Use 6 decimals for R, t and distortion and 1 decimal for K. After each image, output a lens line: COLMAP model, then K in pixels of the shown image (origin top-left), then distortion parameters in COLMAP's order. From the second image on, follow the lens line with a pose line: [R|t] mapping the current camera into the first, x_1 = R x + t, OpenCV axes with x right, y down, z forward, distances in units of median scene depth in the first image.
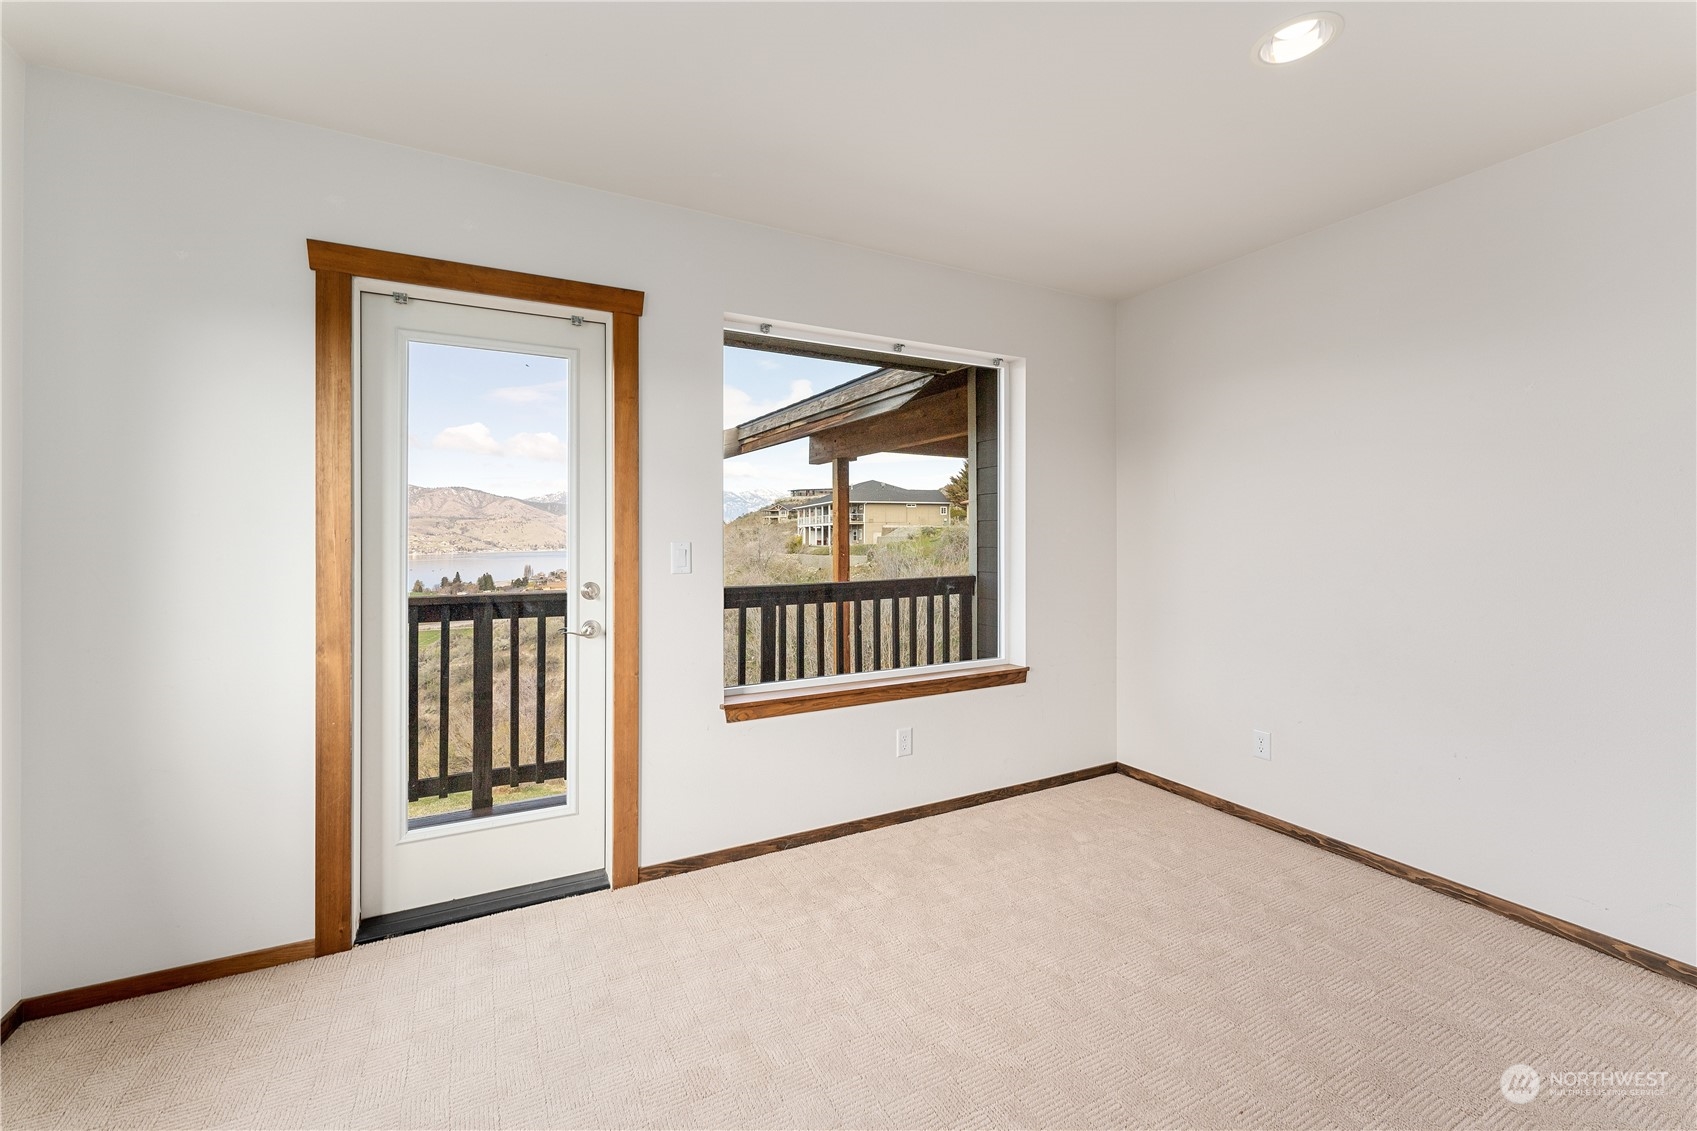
lens RADIAL K [[691.5, 0, 834.3], [0, 691.5, 537.3], [0, 0, 1]] dist [0.006171, 0.000179]
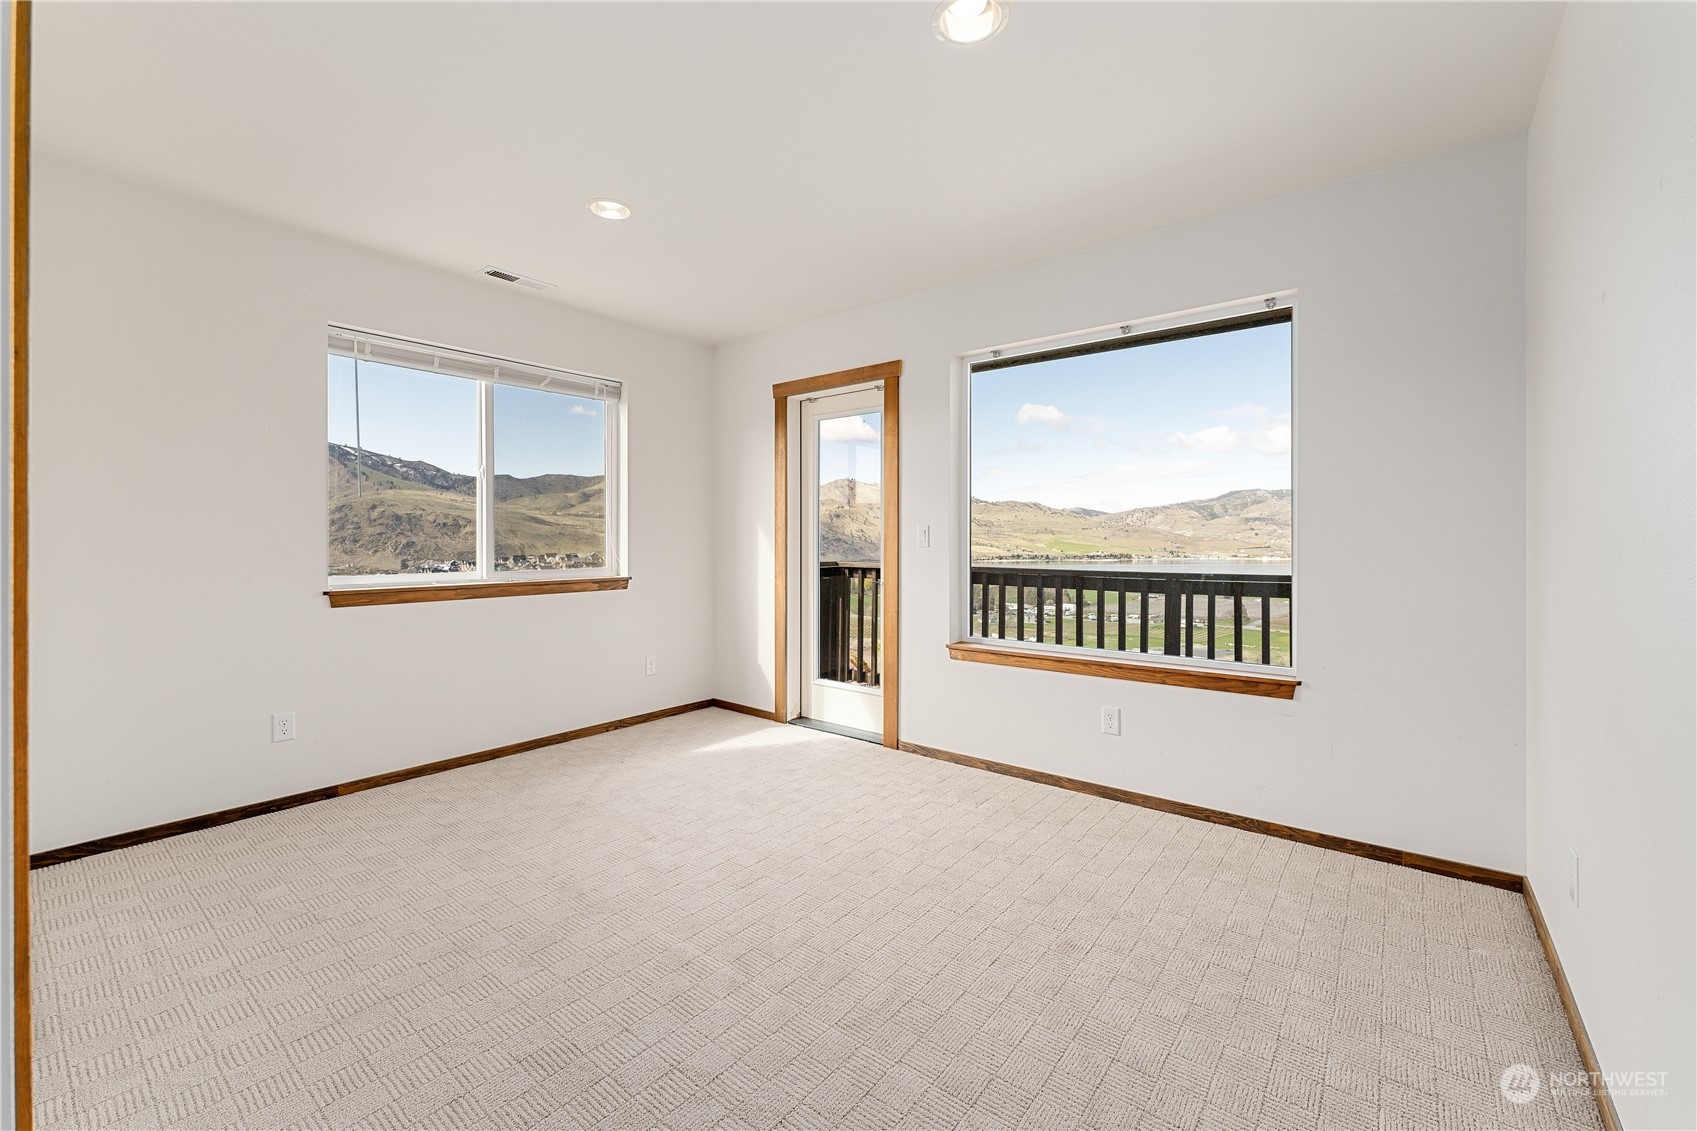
lens RADIAL K [[691.5, 0, 863.3], [0, 691.5, 550.1], [0, 0, 1]] dist [0.006171, 0.000179]
pose [[0.411814, 0.015320, -0.911139, 1.029449], [-0.001840, 0.999871, 0.015980, 0.035360], [0.911266, -0.004904, 0.411789, 0.296763]]
